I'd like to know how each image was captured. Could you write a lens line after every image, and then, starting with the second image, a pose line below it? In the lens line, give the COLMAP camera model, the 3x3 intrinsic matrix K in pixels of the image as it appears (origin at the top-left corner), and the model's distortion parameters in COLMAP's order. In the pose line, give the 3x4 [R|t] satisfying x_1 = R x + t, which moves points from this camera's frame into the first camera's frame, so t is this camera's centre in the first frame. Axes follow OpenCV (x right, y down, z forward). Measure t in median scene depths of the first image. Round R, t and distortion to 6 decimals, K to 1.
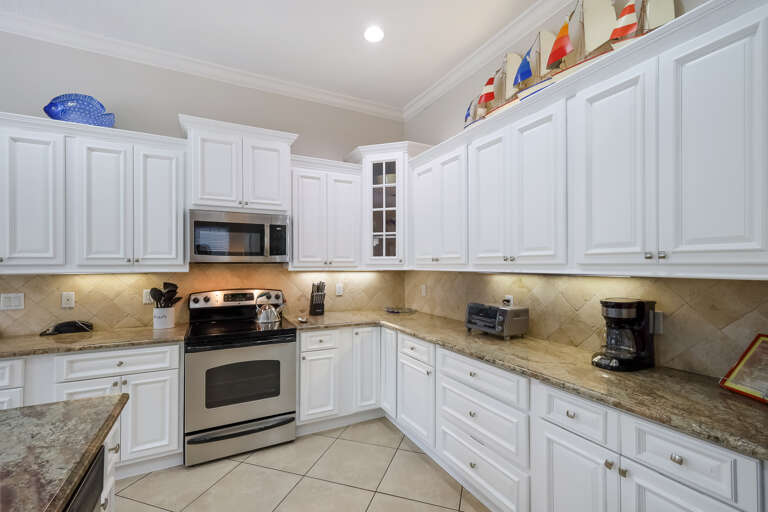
lens RADIAL K [[334.1, 0, 383.3], [0, 334.1, 262.5], [0, 0, 1]] dist [0.010795, -0.000629]
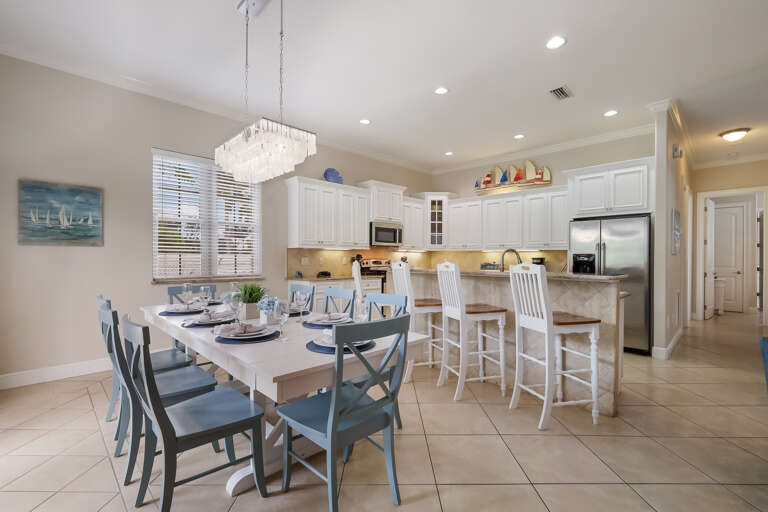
lens RADIAL K [[350.9, 0, 384.2], [0, 350.9, 257.2], [0, 0, 1]] dist [0.000896, 0.000312]
pose [[0.947610, 0.006670, 0.319361, -1.198689], [-0.008985, 0.999943, 0.005777, 0.062717], [-0.319304, -0.008343, 0.947616, -1.190891]]
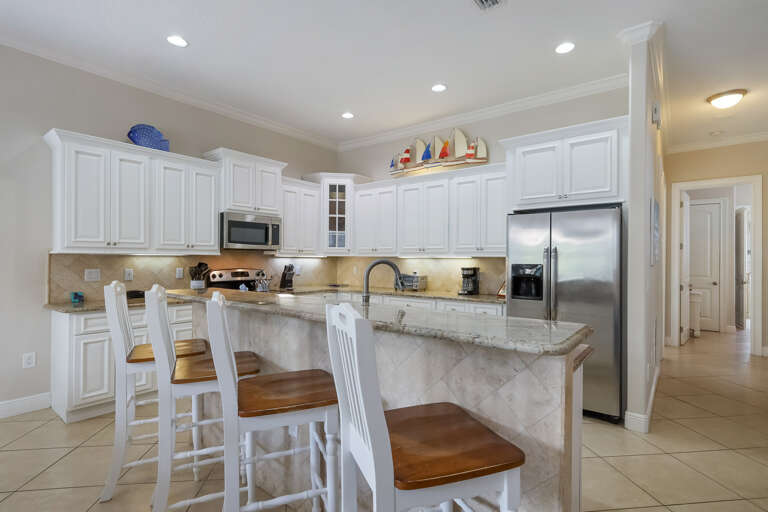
lens RADIAL K [[383.4, 0, 384.0], [0, 383.4, 258.3], [0, 0, 1]] dist [0.002490, 0.001935]
pose [[0.904310, 0.008875, 0.426785, -0.632328], [-0.011474, 0.999928, 0.003519, 0.027581], [-0.426723, -0.008079, 0.904346, -0.767983]]
